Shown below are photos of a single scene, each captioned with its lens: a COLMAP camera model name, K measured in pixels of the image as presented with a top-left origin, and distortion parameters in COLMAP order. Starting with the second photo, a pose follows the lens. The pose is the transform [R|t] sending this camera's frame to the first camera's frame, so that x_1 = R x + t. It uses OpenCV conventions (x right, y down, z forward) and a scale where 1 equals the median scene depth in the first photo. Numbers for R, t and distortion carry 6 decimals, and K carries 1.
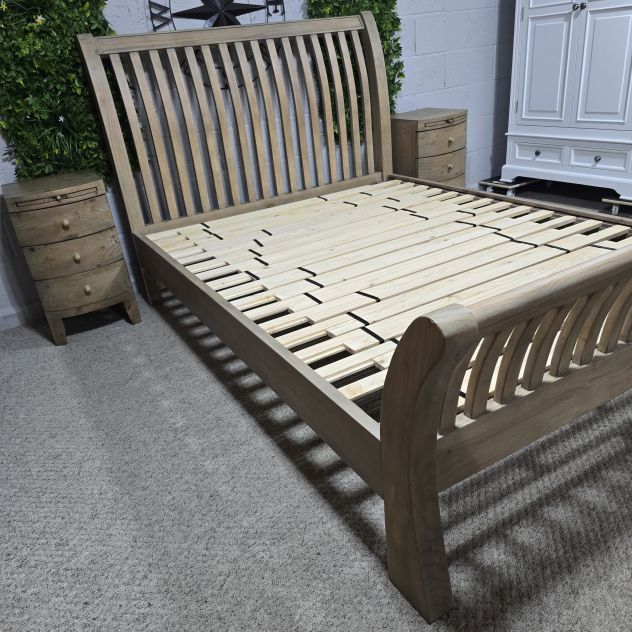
lens RADIAL K [[564.9, 0, 316.0], [0, 564.9, 316.0], [0, 0, 1]] dist [0.072225, -0.088385]
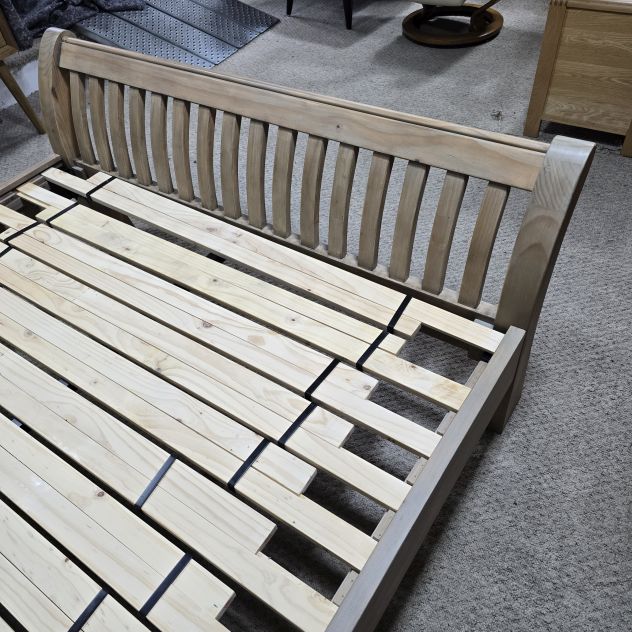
lens RADIAL K [[564.9, 0, 316.0], [0, 564.9, 316.0], [0, 0, 1]] dist [0.072225, -0.088385]
pose [[-0.410711, -0.554816, 0.723530, -0.188767], [0.501653, 0.525132, 0.687445, -0.286137], [-0.761354, 0.645302, 0.062648, 0.498712]]
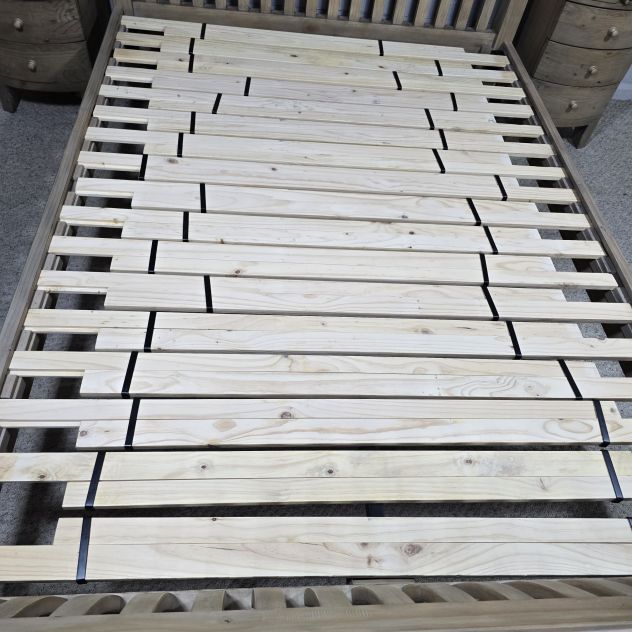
lens RADIAL K [[564.9, 0, 316.0], [0, 564.9, 316.0], [0, 0, 1]] dist [0.072225, -0.088385]
pose [[0.867226, 0.481625, -0.126321, 0.218835], [-0.373991, 0.797560, 0.473317, -0.281472], [0.328709, -0.363230, 0.871788, 0.258402]]
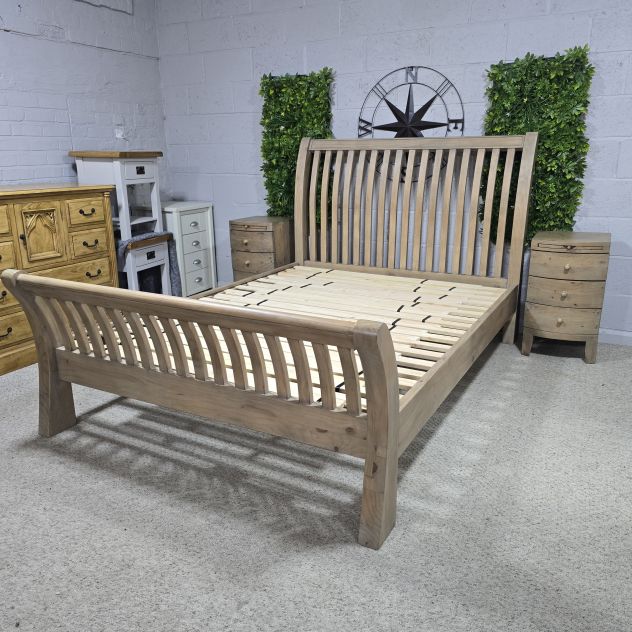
lens RADIAL K [[568.5, 0, 321.6], [0, 568.5, 318.9], [0, 0, 1]] dist [0.062008, -0.067710]
pose [[0.513718, 0.330619, -0.791698, 0.963493], [-0.407566, 0.906044, 0.113909, -0.209874], [0.754973, 0.264152, 0.600199, 0.184523]]
